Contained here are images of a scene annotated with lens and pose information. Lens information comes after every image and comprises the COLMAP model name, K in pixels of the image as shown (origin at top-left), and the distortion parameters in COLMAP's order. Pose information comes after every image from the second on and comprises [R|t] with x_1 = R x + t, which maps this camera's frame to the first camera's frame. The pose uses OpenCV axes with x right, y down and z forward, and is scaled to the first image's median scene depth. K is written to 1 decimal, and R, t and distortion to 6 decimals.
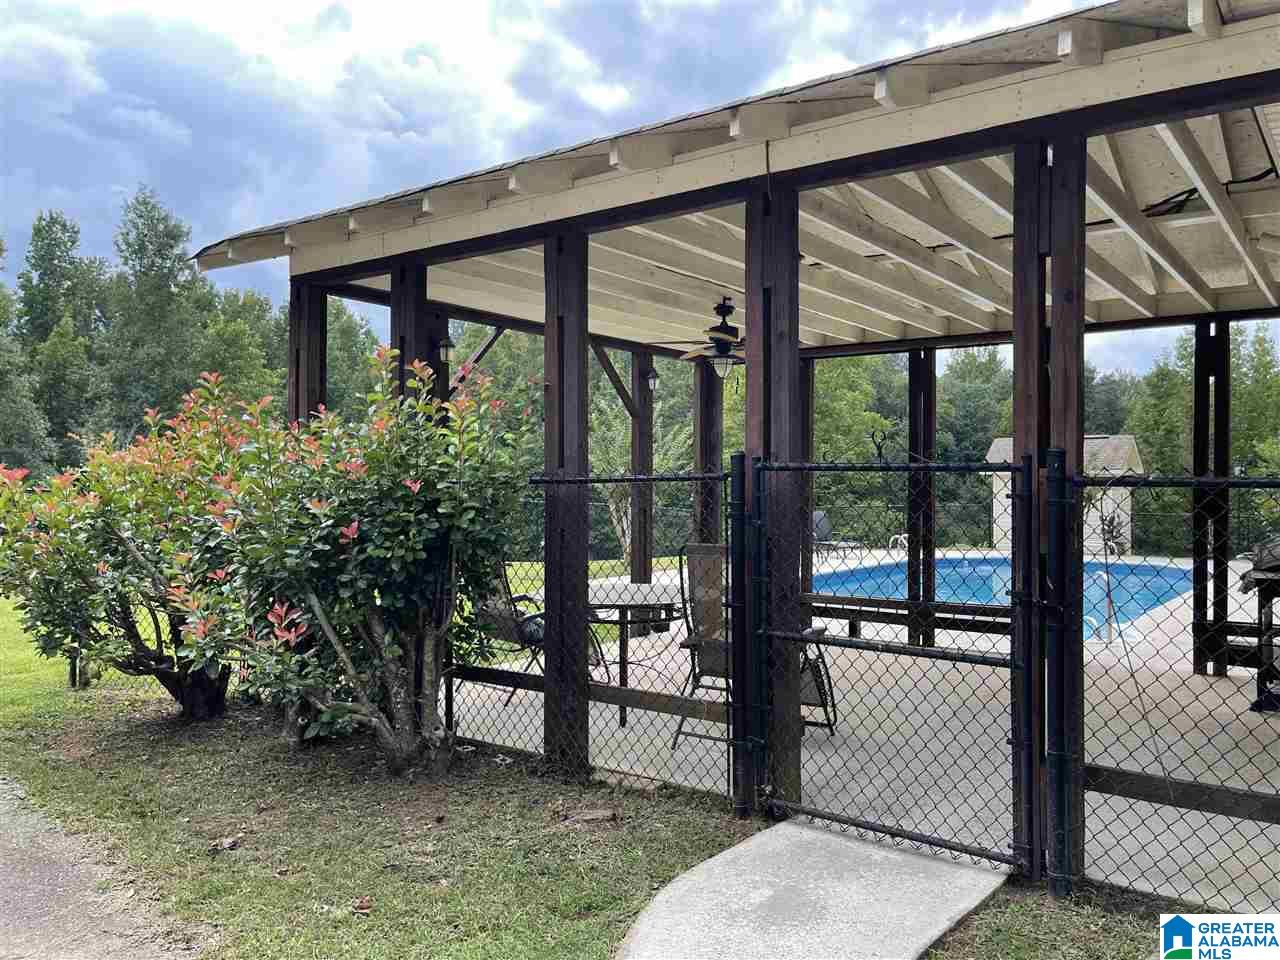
lens RADIAL K [[984.1, 0, 638.2], [0, 984.1, 476.0], [0, 0, 1]] dist [0.051418, -0.050590]
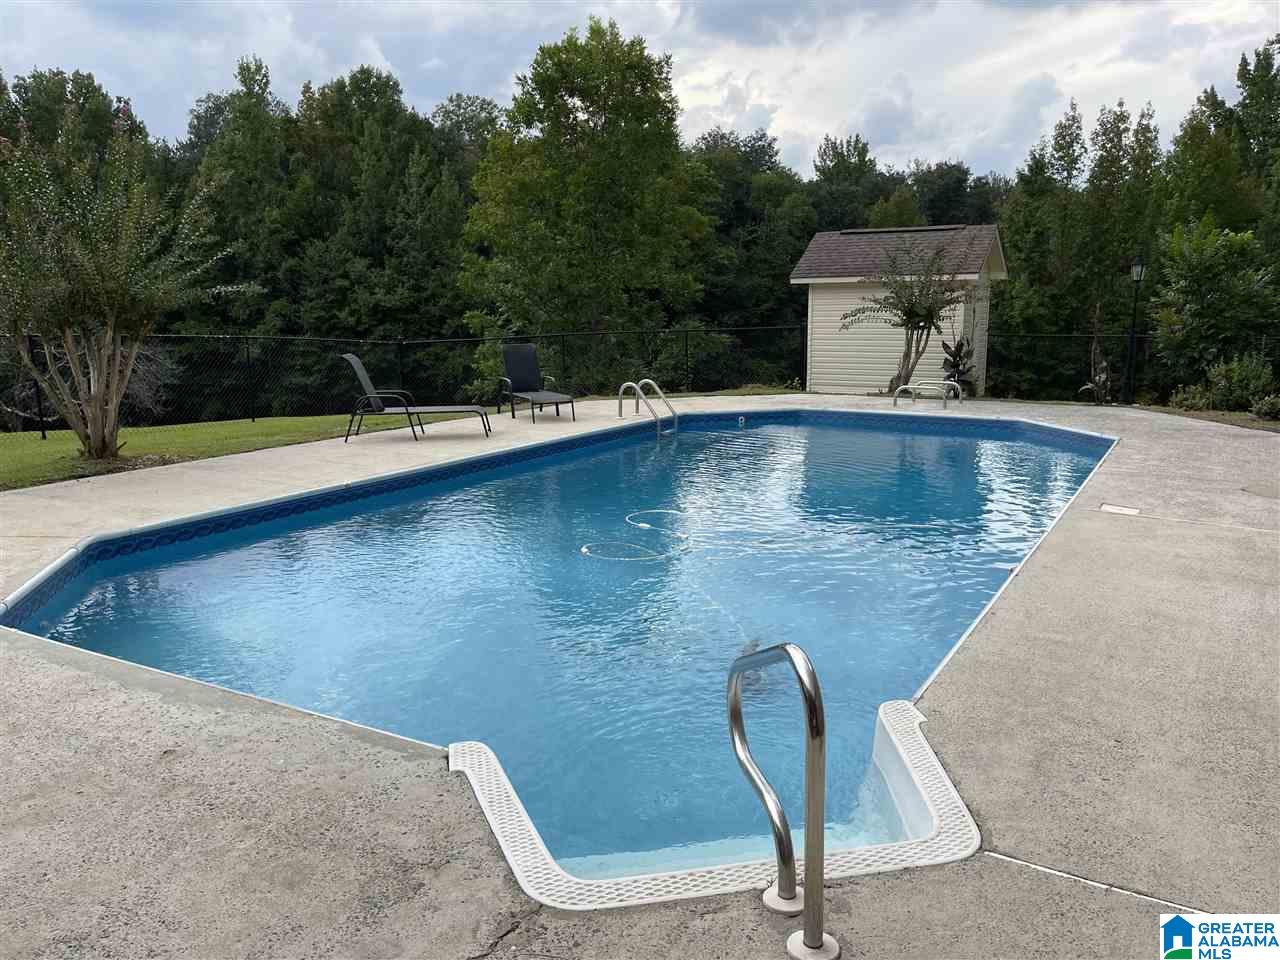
lens RADIAL K [[984.1, 0, 634.7], [0, 984.1, 485.4], [0, 0, 1]] dist [0.051418, -0.050590]
pose [[0.993337, -0.031470, 0.110865, 0.064868], [0.009637, 0.981308, 0.192204, 0.001392], [-0.114842, -0.189855, 0.975073, 0.126057]]
